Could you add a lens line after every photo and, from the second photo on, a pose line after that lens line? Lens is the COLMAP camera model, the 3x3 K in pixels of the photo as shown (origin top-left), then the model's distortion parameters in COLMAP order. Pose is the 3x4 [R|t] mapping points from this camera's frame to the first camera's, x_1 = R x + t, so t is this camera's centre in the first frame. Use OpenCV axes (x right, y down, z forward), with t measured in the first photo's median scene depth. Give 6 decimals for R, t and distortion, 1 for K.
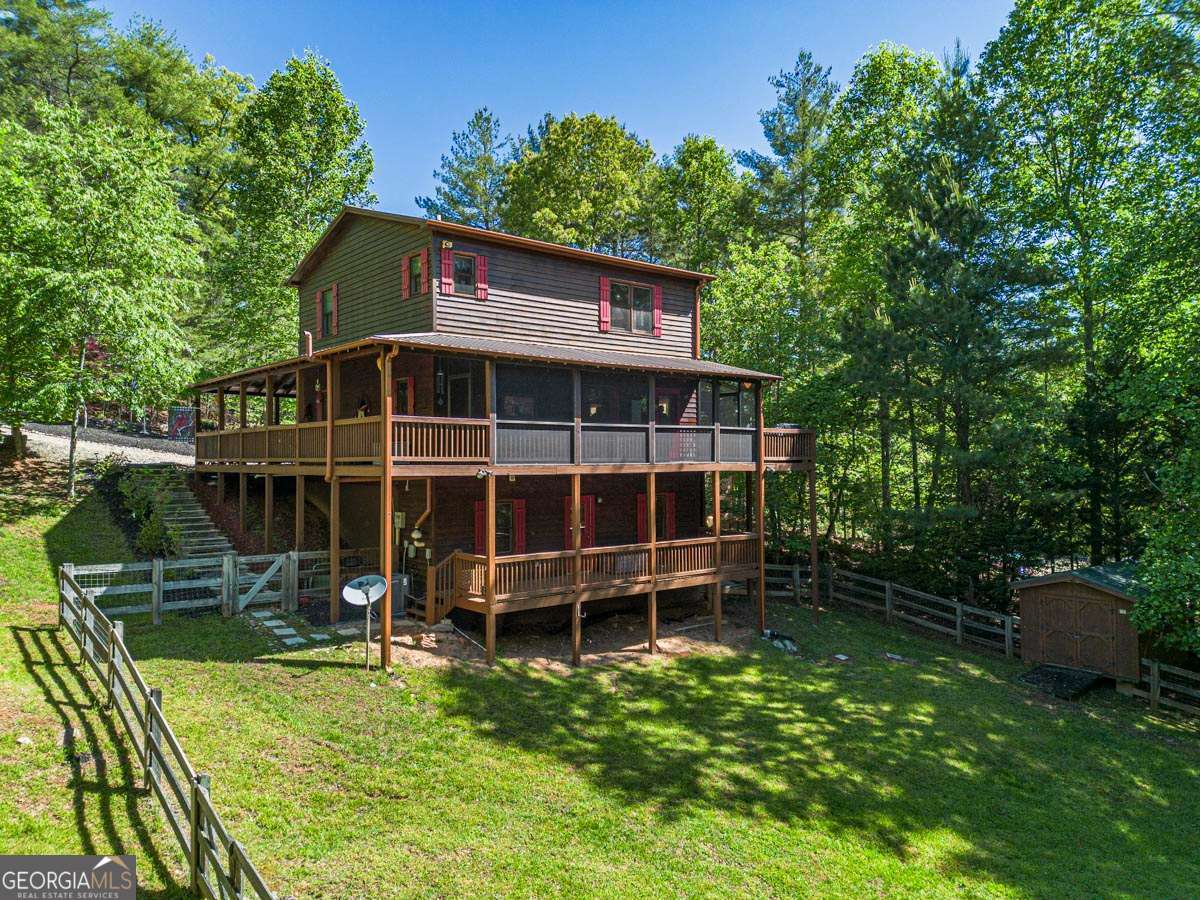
lens RADIAL K [[851.8, 0, 596.4], [0, 851.8, 447.0], [0, 0, 1]] dist [0.035902, 0.002897]
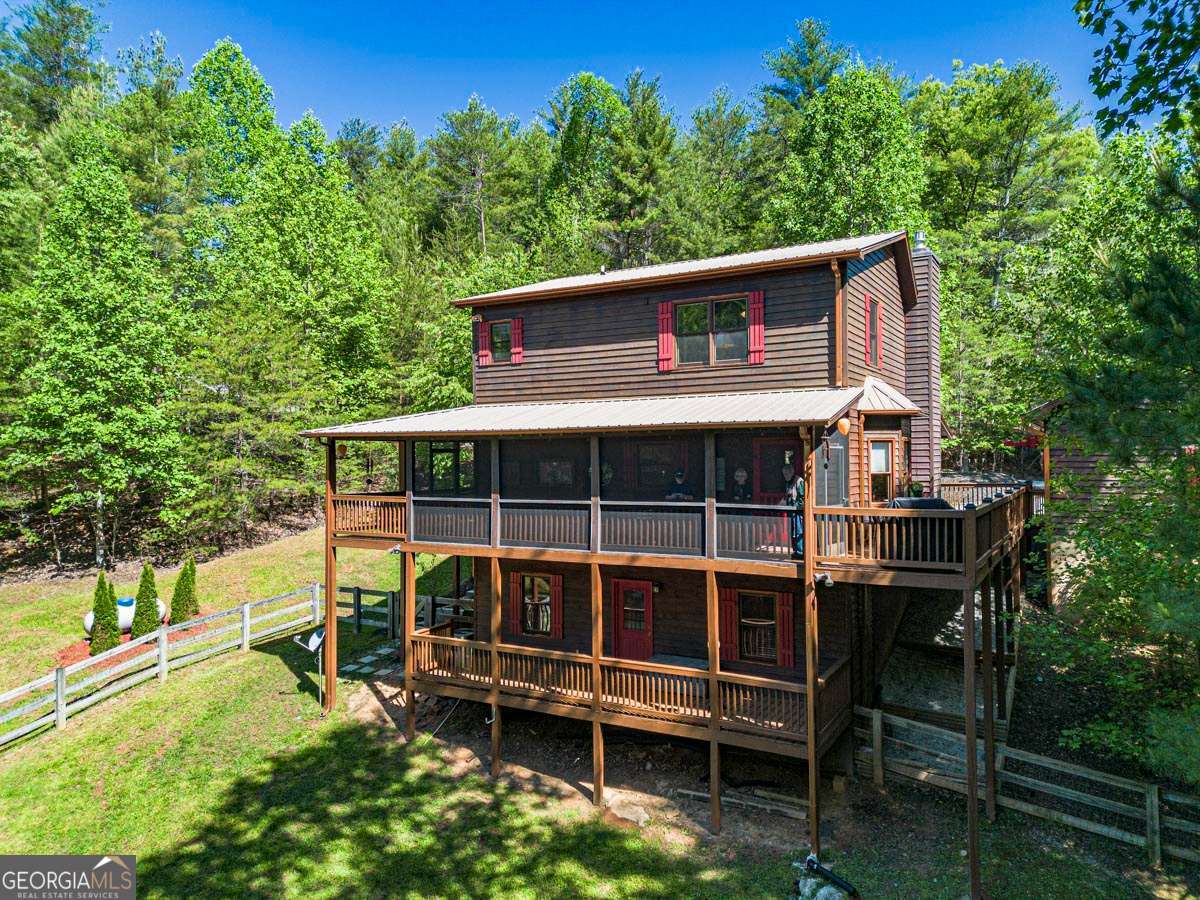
lens RADIAL K [[851.8, 0, 598.4], [0, 851.8, 454.8], [0, 0, 1]] dist [0.035902, 0.002897]
pose [[0.341083, -0.006370, -0.940012, 0.741841], [0.018401, 0.999831, -0.000099, -0.063859], [0.939853, -0.017264, 0.341142, 0.702325]]
